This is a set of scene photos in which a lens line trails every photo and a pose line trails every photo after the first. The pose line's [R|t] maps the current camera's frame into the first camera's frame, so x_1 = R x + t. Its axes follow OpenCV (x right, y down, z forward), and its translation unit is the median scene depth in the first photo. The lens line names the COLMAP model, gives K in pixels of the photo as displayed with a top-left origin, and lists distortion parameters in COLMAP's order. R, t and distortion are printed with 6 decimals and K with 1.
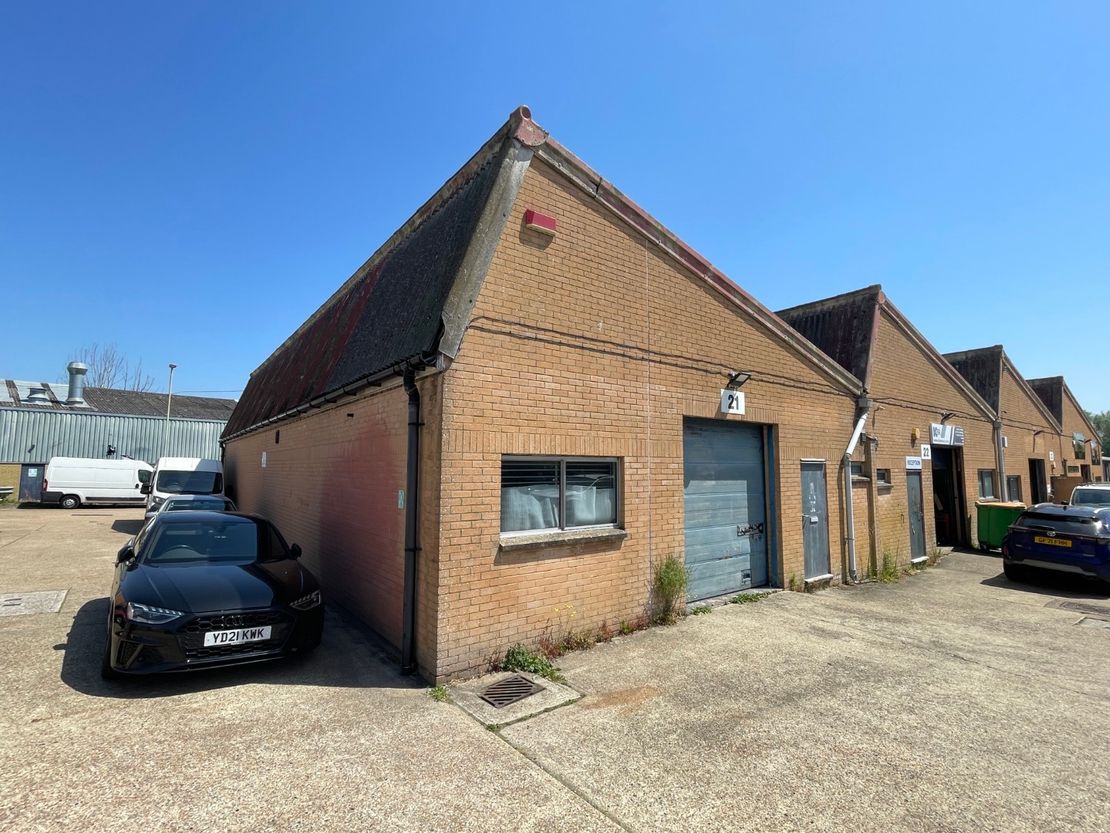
lens RADIAL K [[529.4, 0, 556.6], [0, 529.4, 417.7], [0, 0, 1]] dist [0.002031, -0.000089]
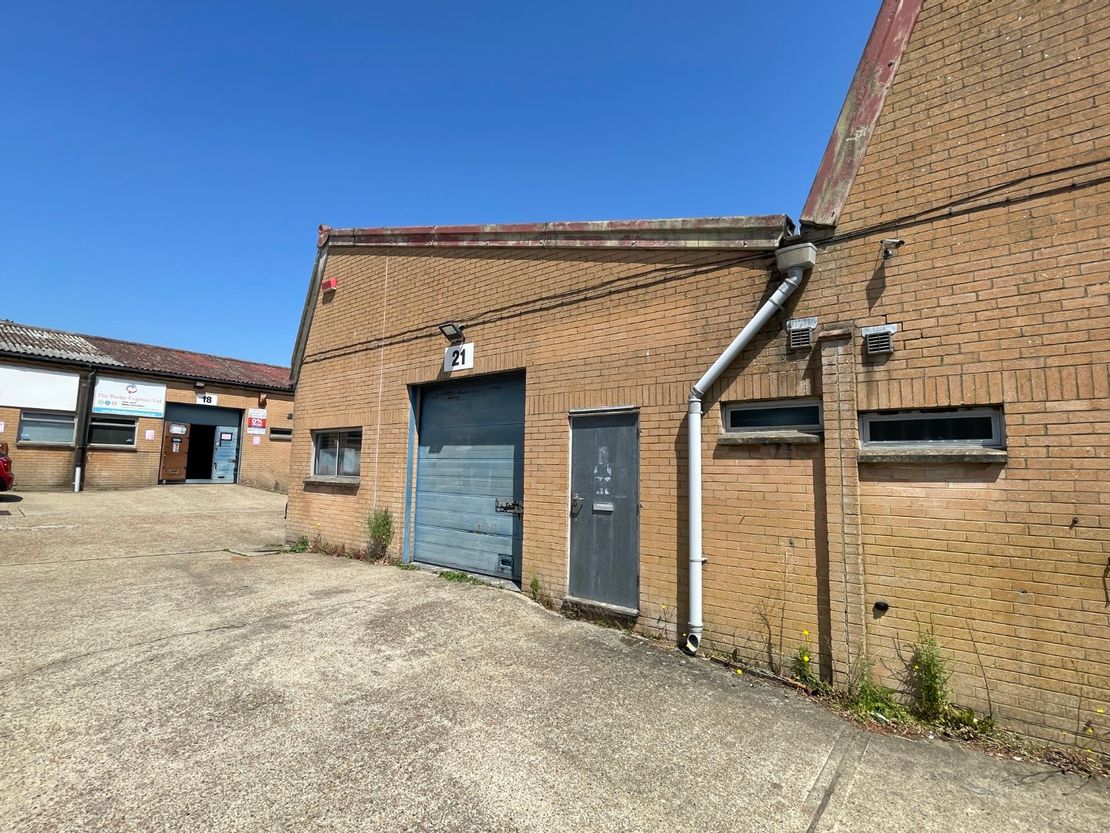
lens RADIAL K [[529.4, 0, 556.6], [0, 529.4, 417.7], [0, 0, 1]] dist [0.002031, -0.000089]
pose [[0.238126, -0.095149, -0.966562, 1.241161], [0.072775, 0.994140, -0.079935, 0.157683], [0.968504, -0.051307, 0.243655, 0.938404]]
